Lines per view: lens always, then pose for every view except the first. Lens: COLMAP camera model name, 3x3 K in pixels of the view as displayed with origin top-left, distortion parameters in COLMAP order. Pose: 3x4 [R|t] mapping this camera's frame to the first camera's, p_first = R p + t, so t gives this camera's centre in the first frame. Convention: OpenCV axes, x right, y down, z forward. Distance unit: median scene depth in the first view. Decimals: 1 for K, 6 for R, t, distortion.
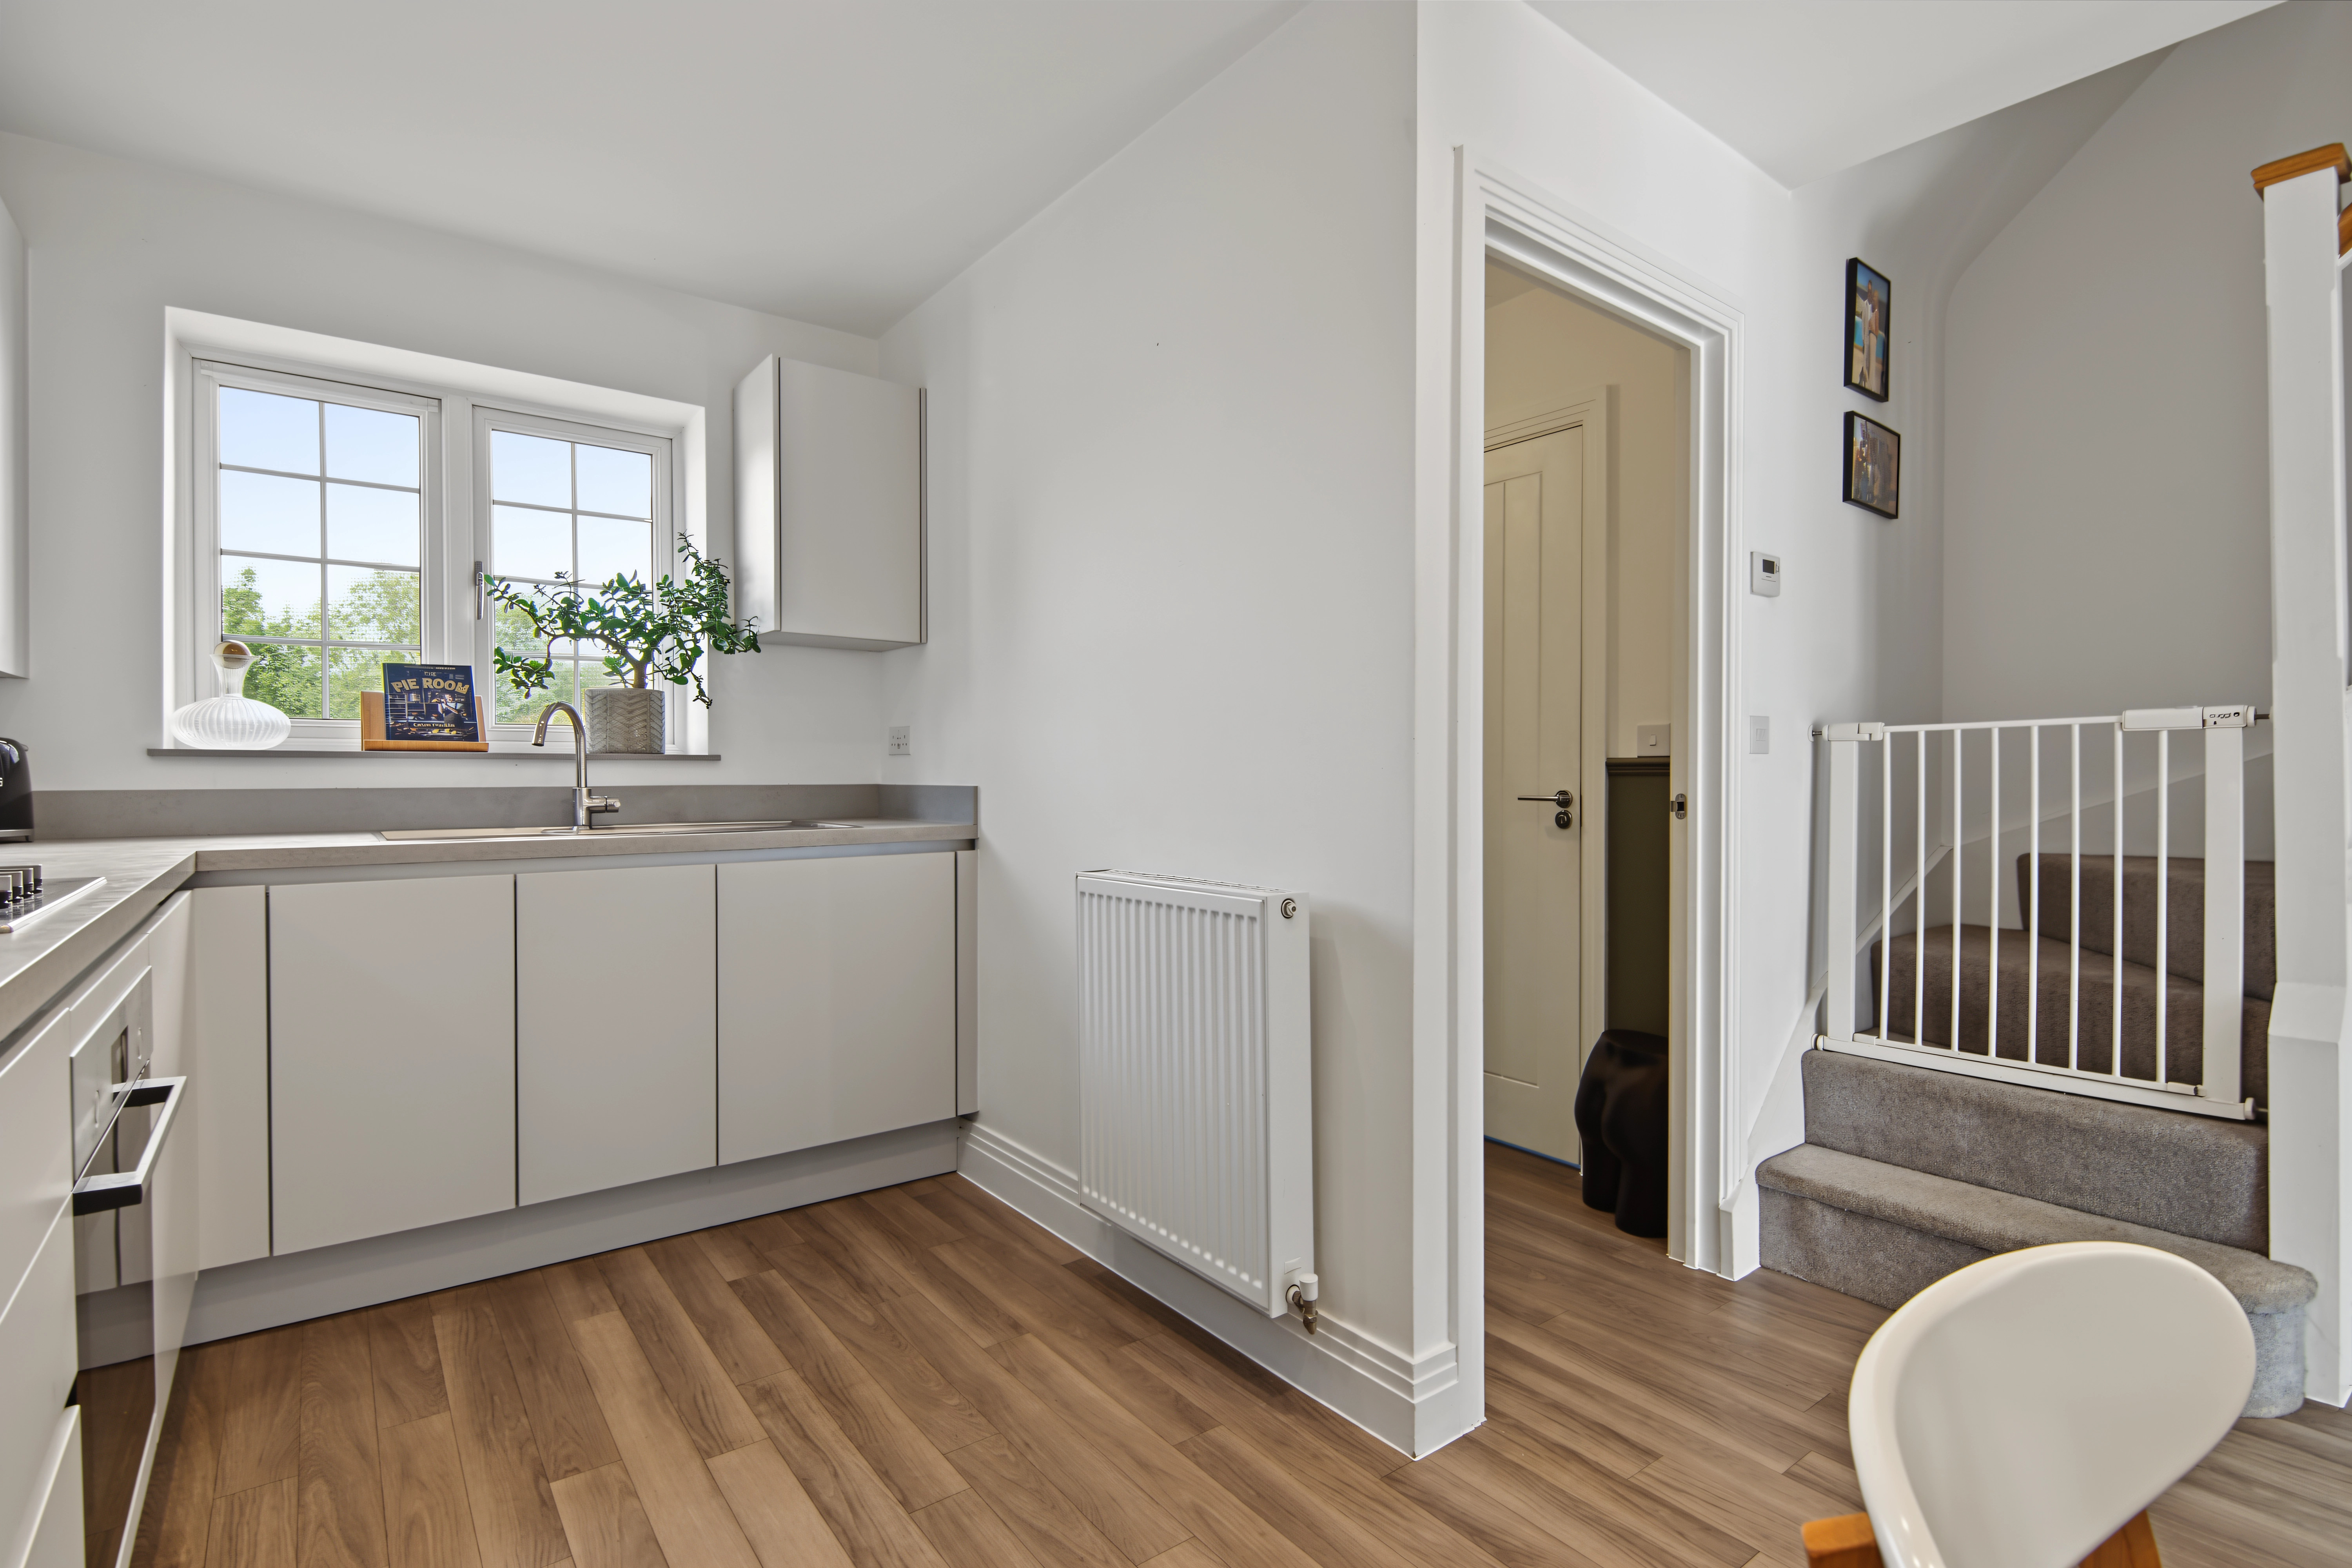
lens RADIAL K [[1134.7, 0, 1176.0], [0, 1134.7, 784.0], [0, 0, 1]] dist [-0.049008, -0.000364]
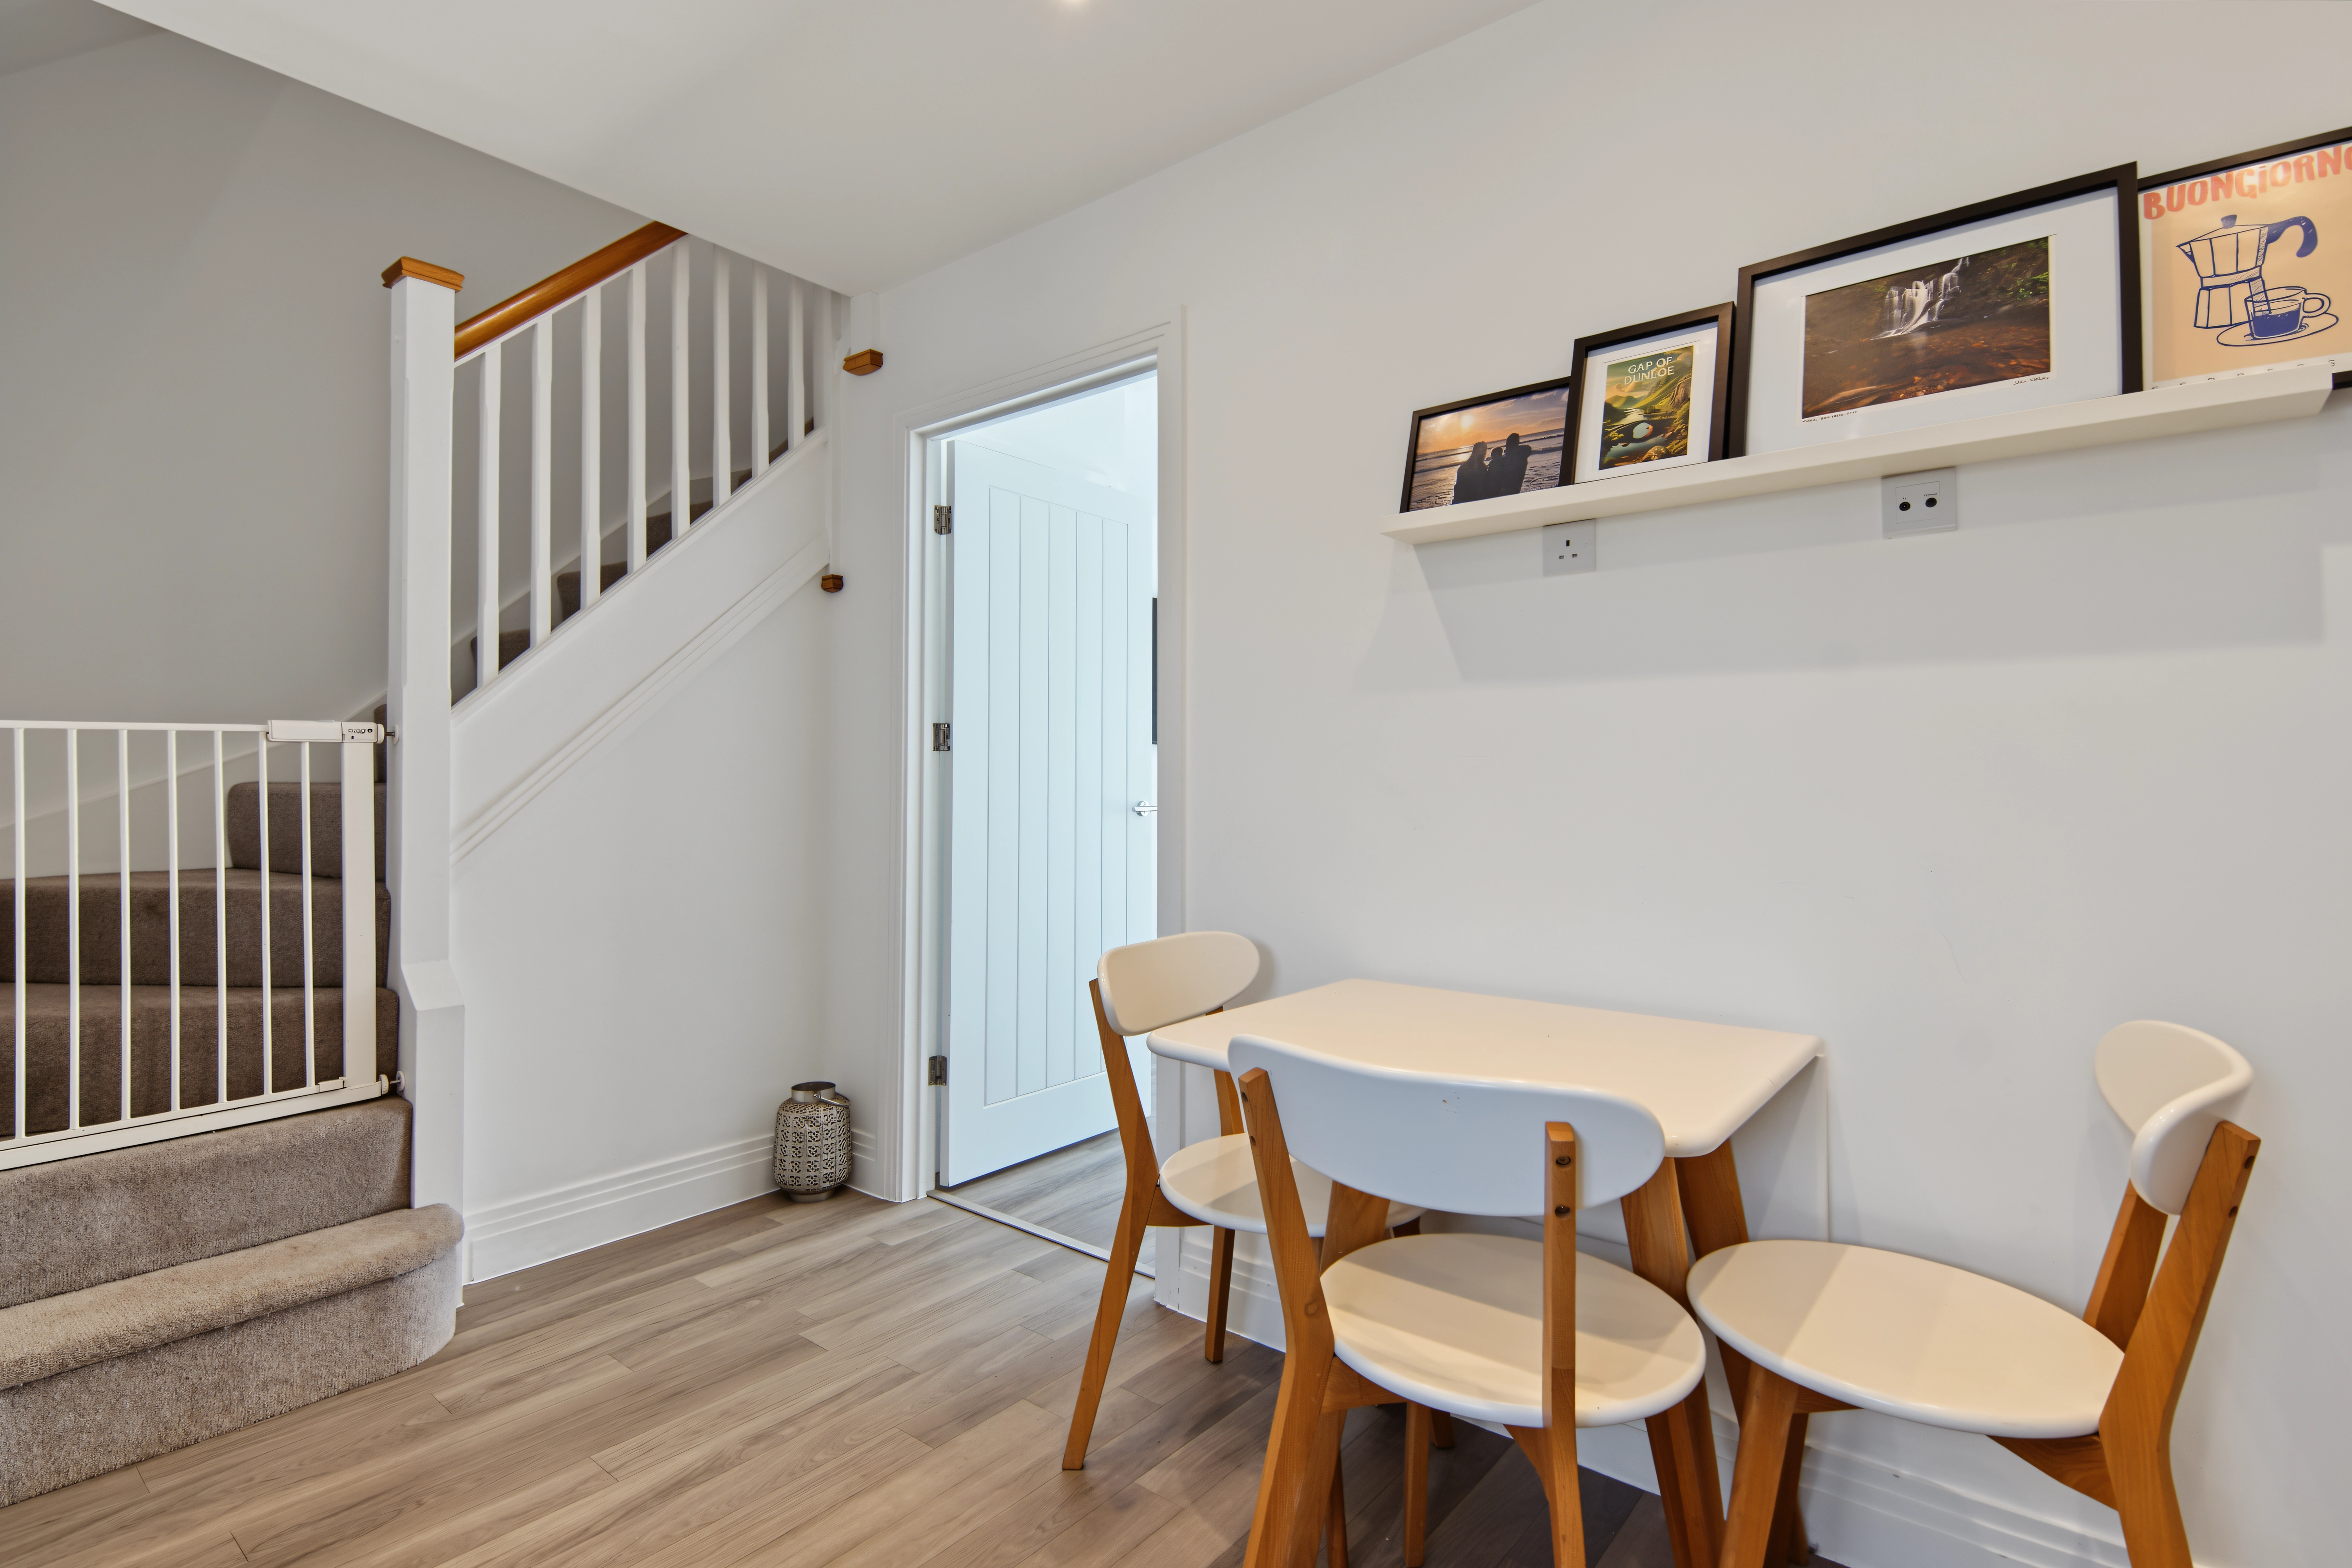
lens RADIAL K [[1125.3, 0, 1176.0], [0, 1125.3, 784.0], [0, 0, 1]] dist [0.041314, -0.000136]
pose [[-0.222145, -0.010612, 0.974956, -0.327597], [-0.004784, 0.999941, 0.009794, -0.024291], [-0.975002, -0.002488, -0.222183, 0.438814]]
